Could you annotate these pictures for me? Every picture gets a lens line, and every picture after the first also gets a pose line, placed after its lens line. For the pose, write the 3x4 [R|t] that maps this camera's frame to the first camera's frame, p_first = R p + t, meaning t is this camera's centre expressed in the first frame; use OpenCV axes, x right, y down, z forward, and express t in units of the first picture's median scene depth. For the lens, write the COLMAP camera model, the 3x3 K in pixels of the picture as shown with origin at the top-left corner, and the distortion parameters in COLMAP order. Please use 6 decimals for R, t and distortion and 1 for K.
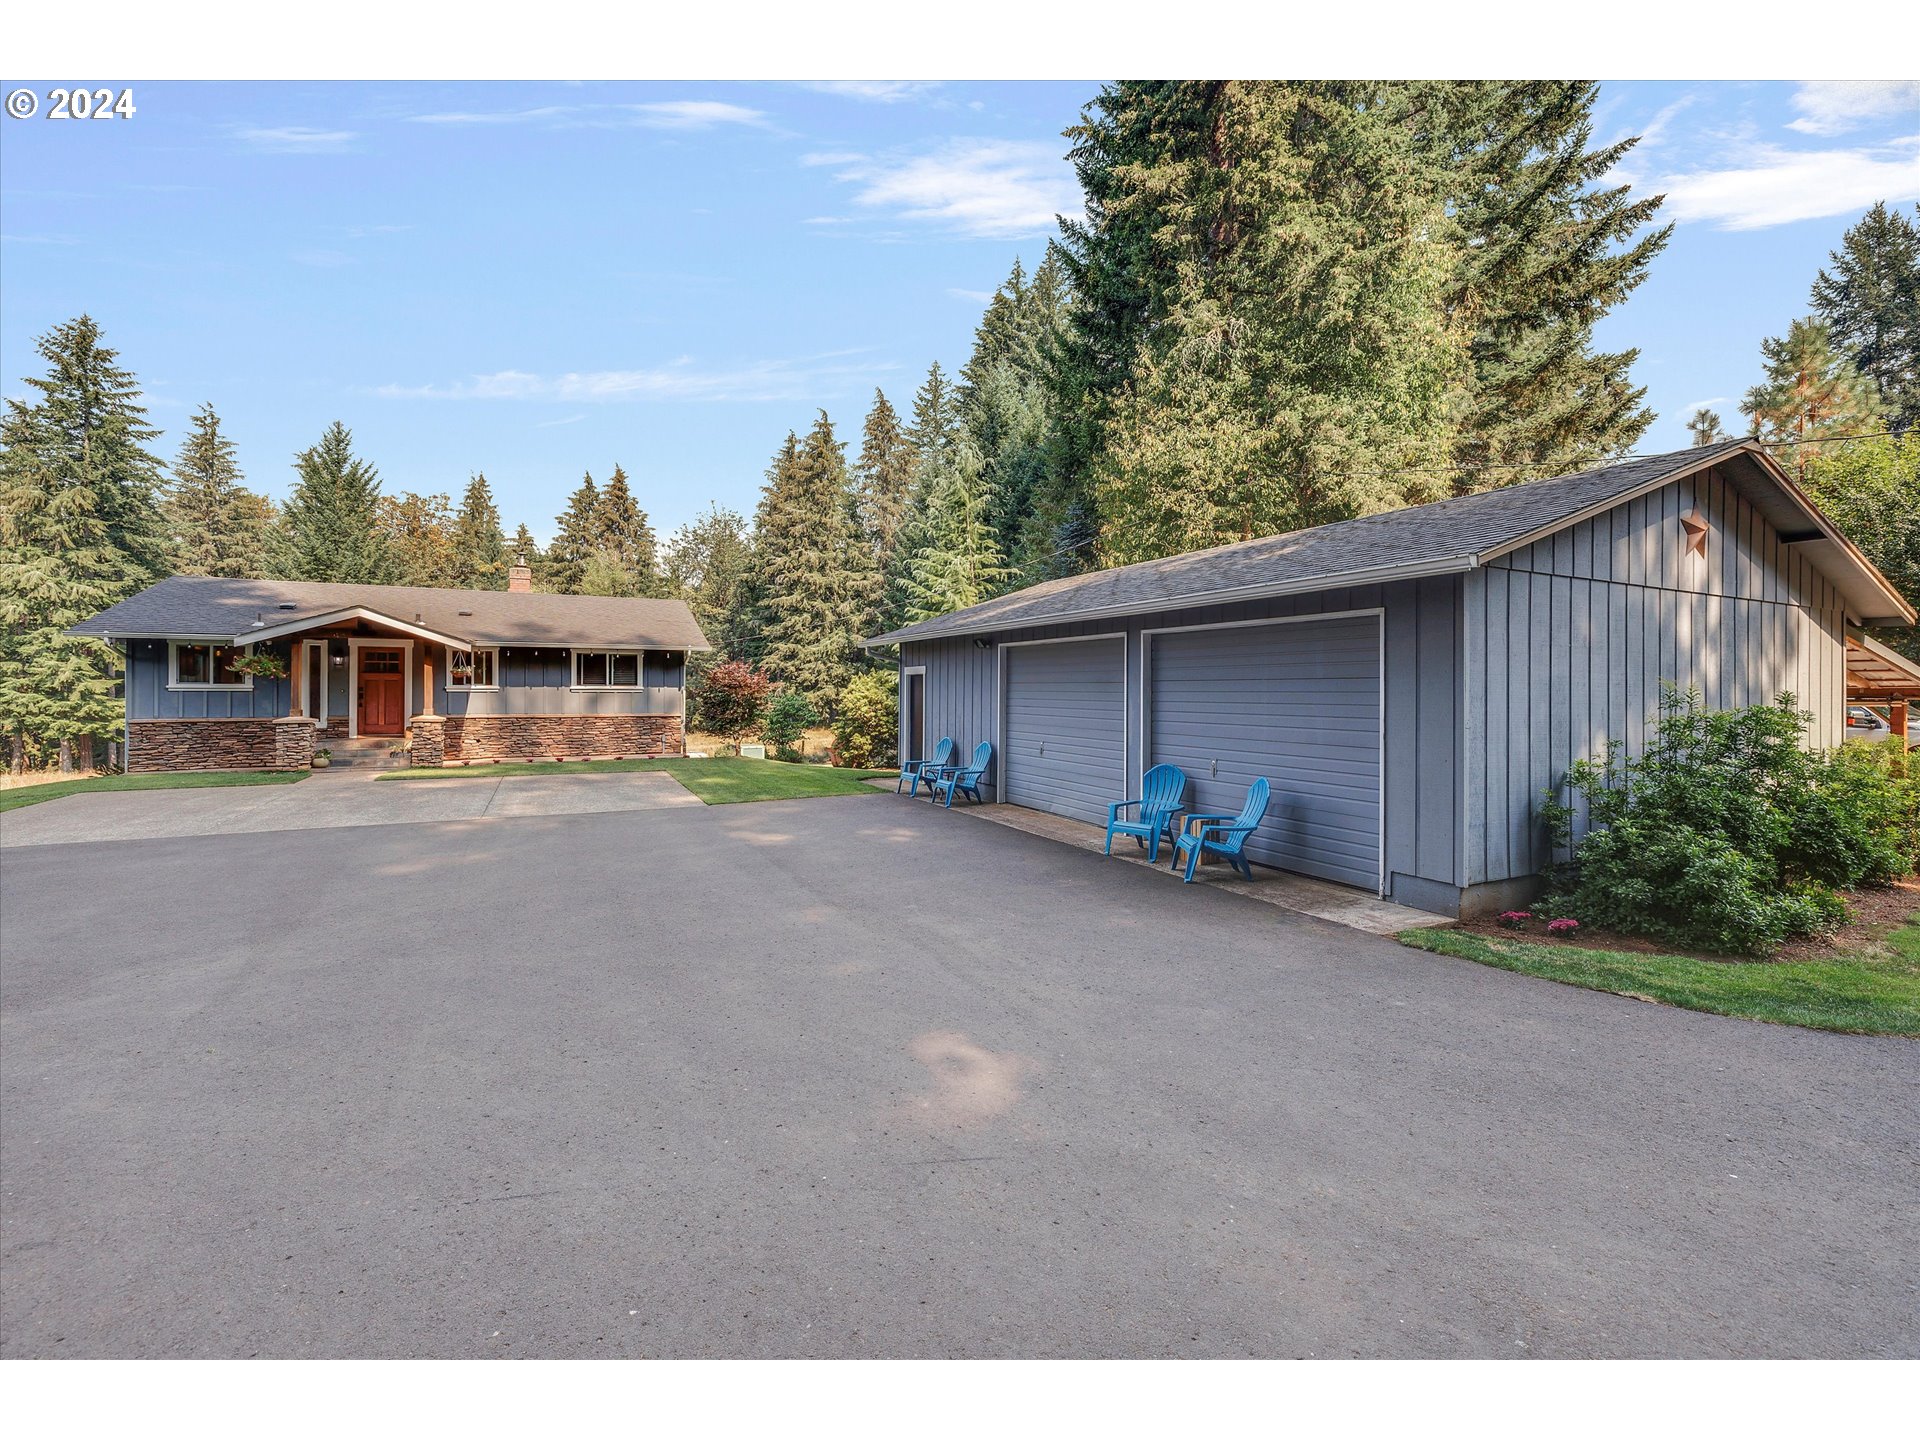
lens RADIAL K [[813.6, 0, 957.5], [0, 813.6, 688.9], [0, 0, 1]] dist [0.003913, -0.000414]
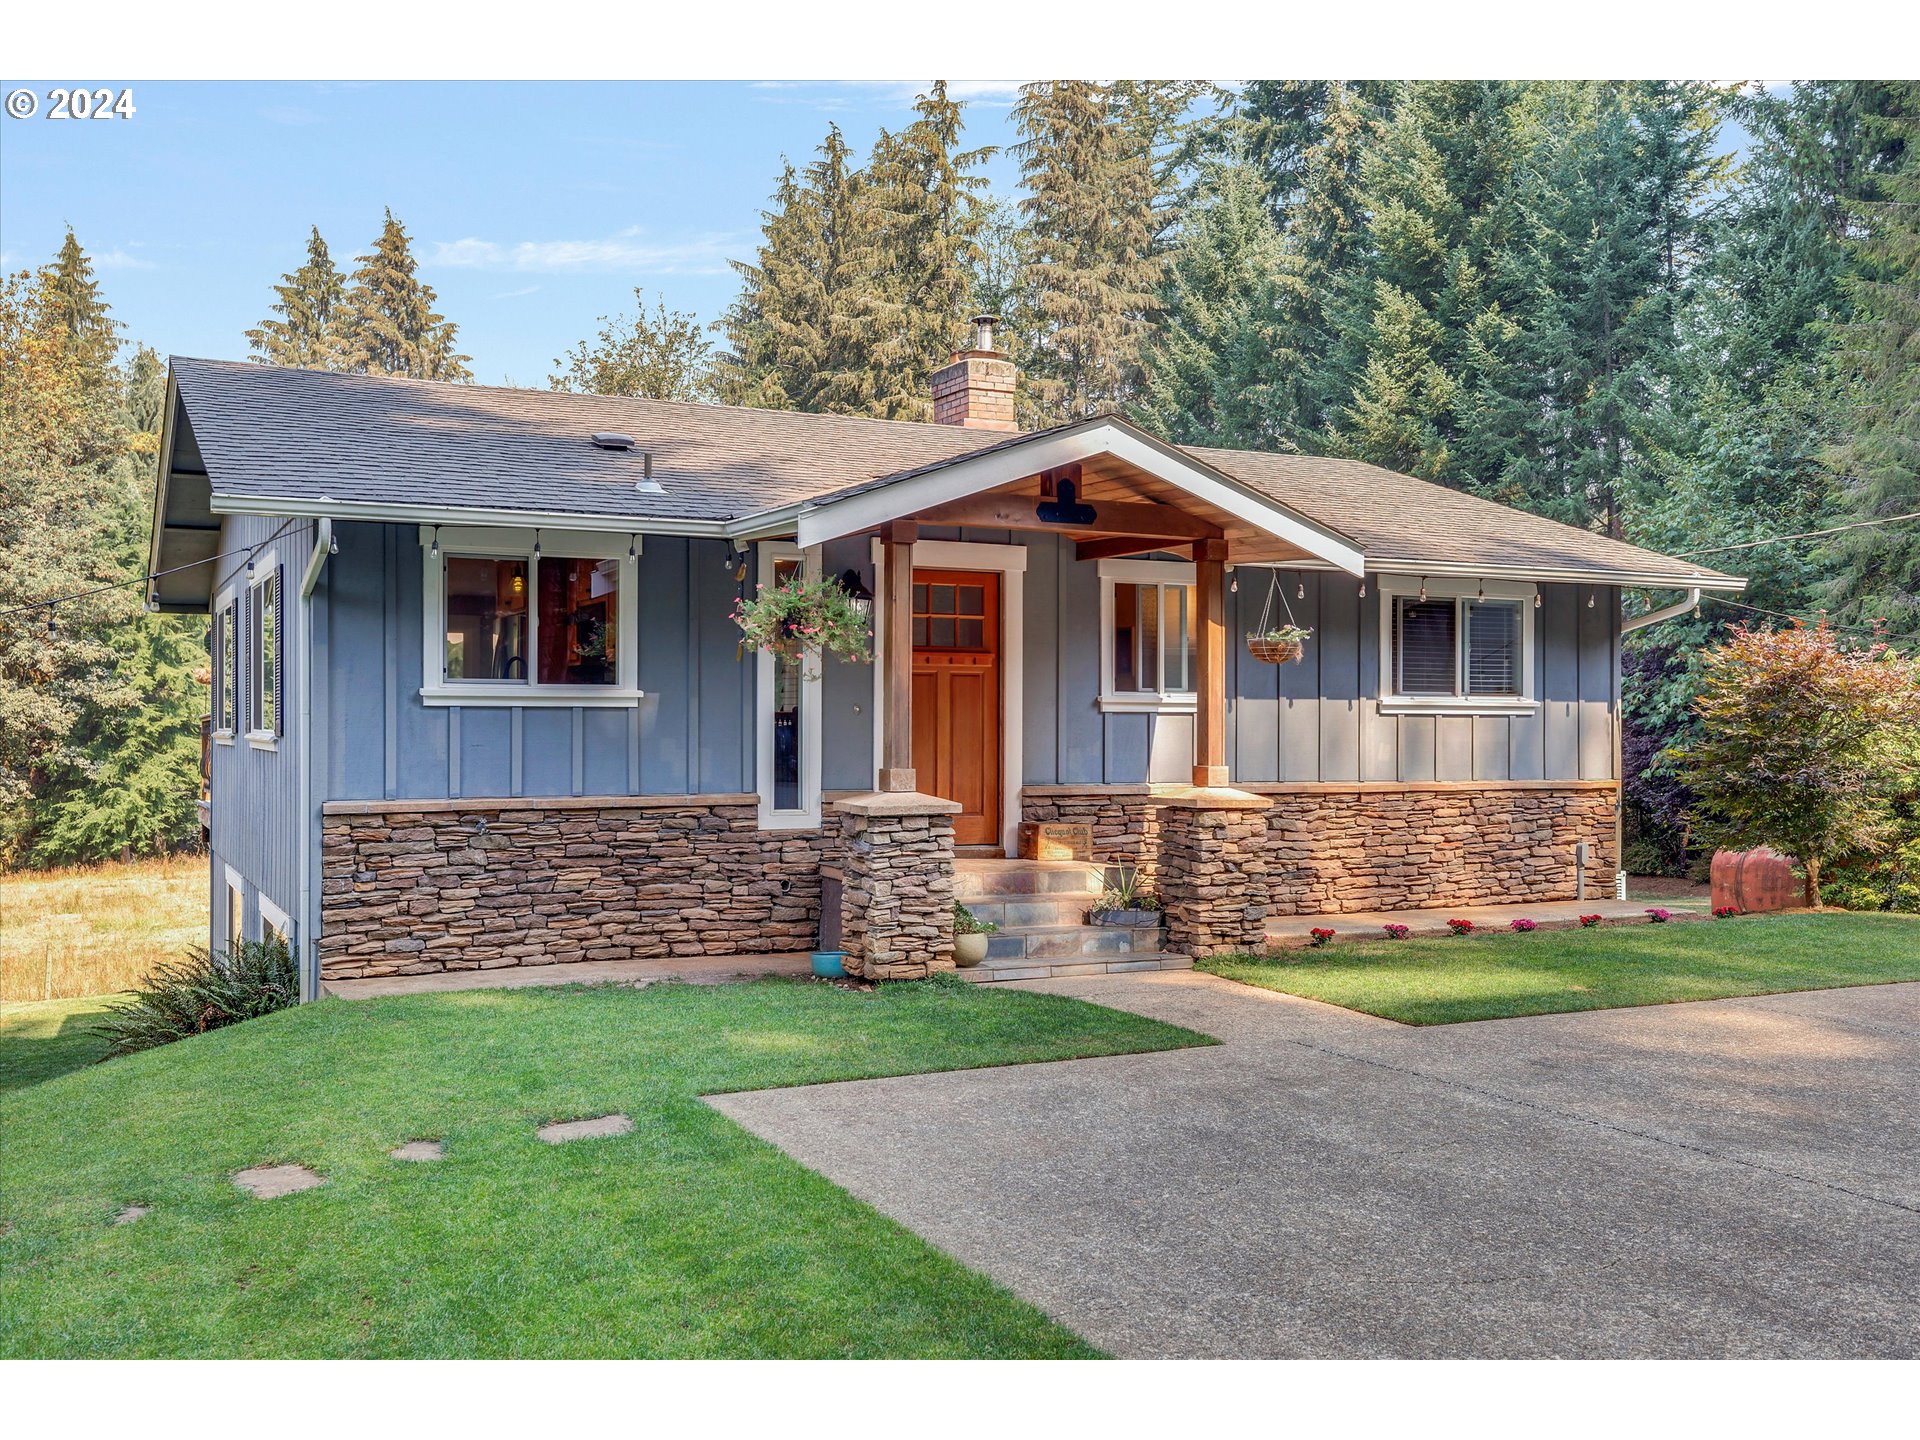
lens RADIAL K [[1758.1, 0, 946.3], [0, 1758.1, 719.3], [0, 0, 1]] dist [0.013787, 0.000000]
pose [[0.999998, -0.002092, 0.000331, -0.185225], [0.002093, 0.999993, -0.003079, 0.002207], [-0.000325, 0.003079, 0.999995, 0.084355]]
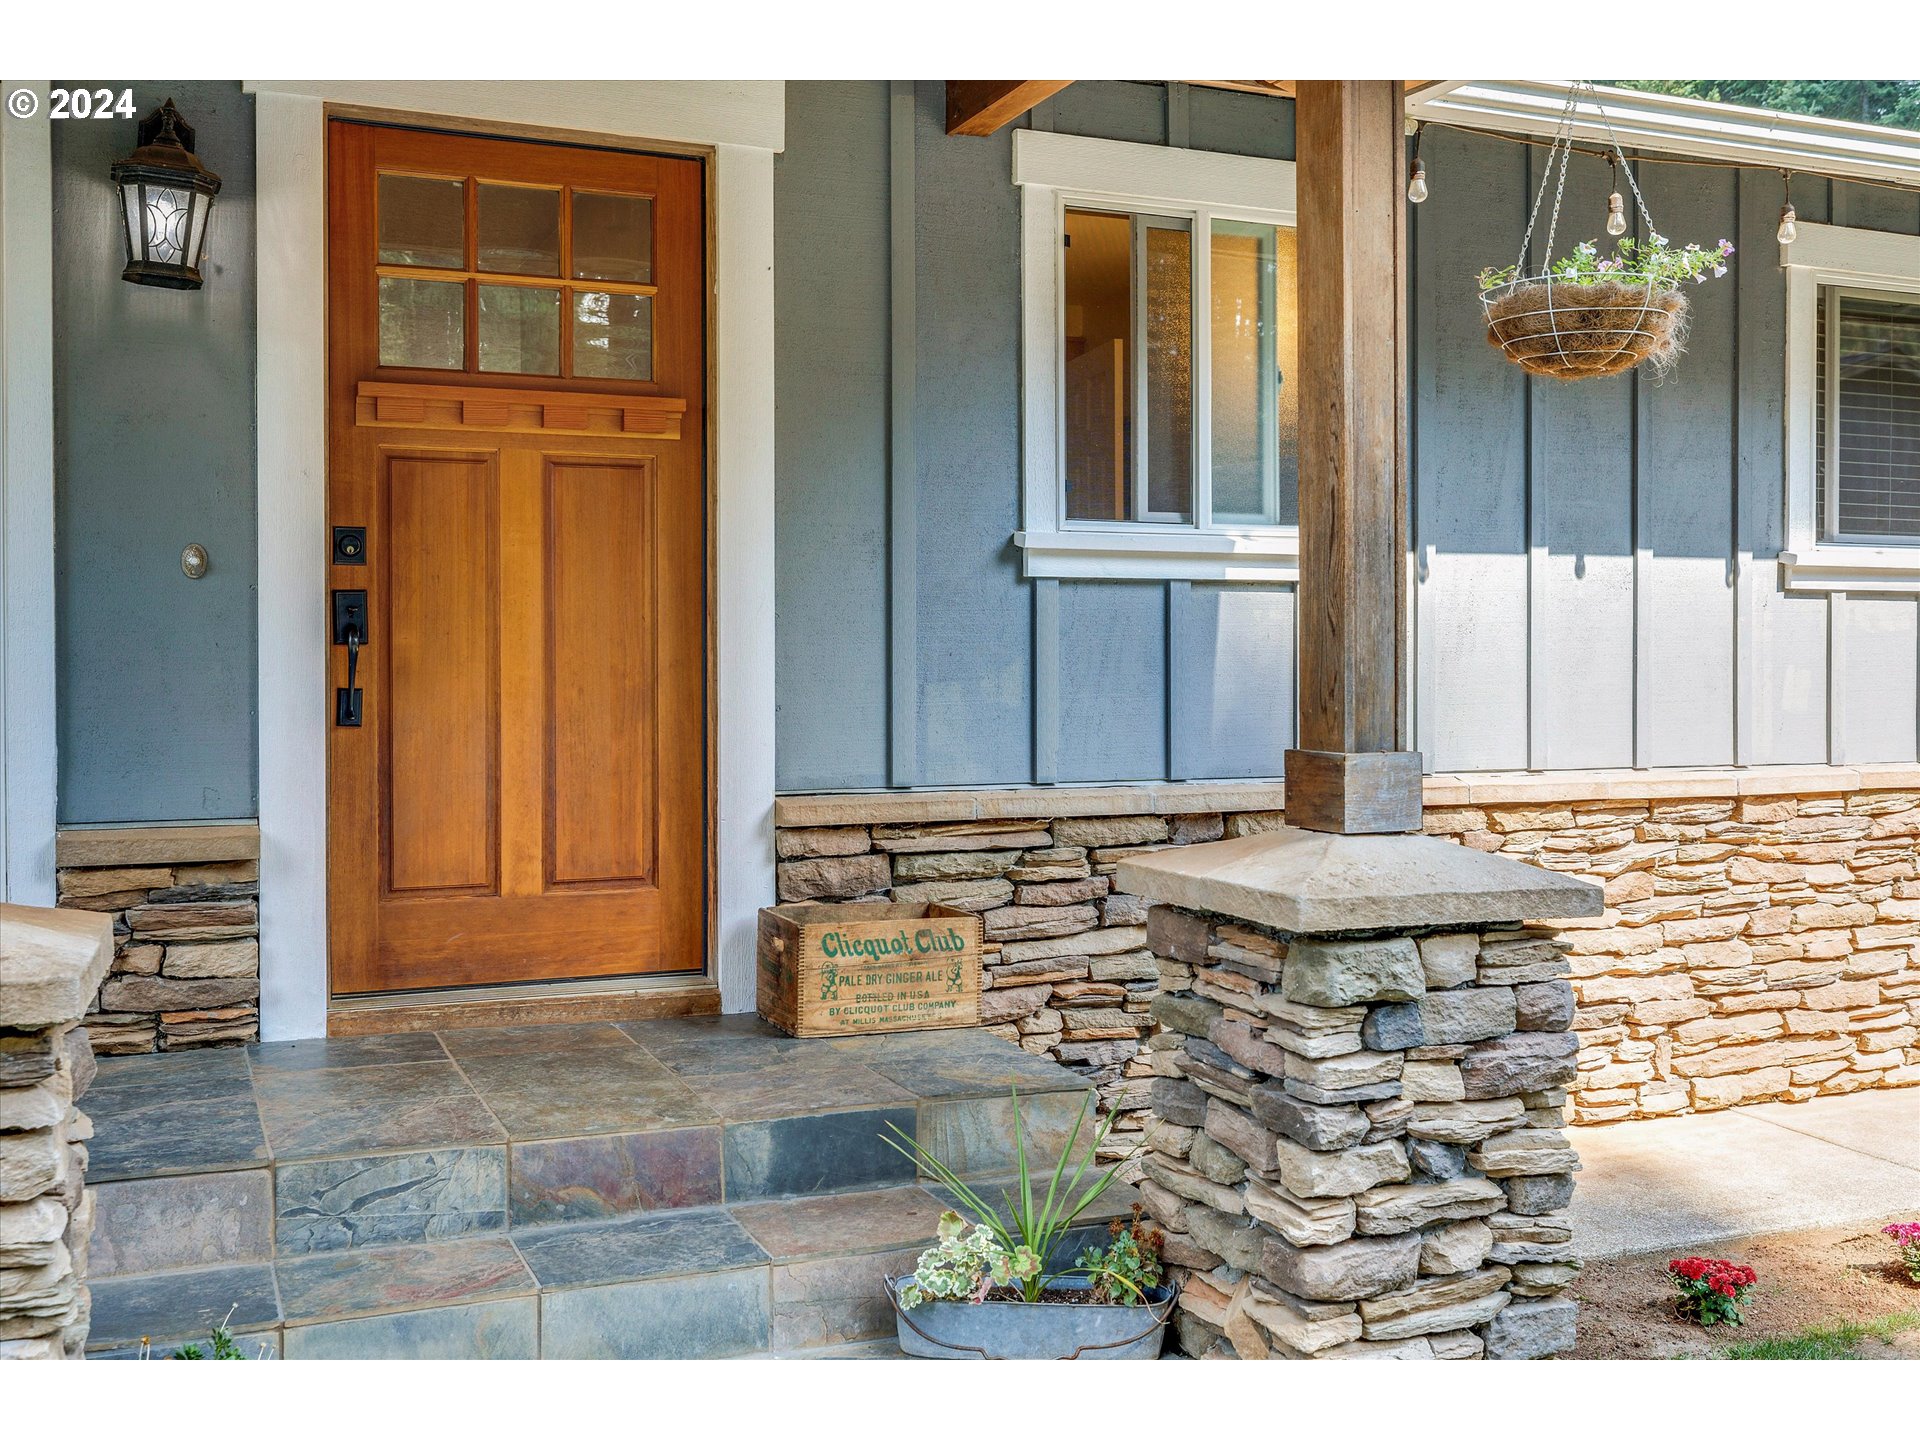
lens RADIAL K [[1758.1, 0, 966.2], [0, 1758.1, 667.8], [0, 0, 1]] dist [0.013787, 0.000000]
pose [[0.998421, -0.006562, -0.055792, -0.167494], [0.006855, 0.999964, 0.005059, 0.003808], [0.055757, -0.005434, 0.998430, 0.204912]]
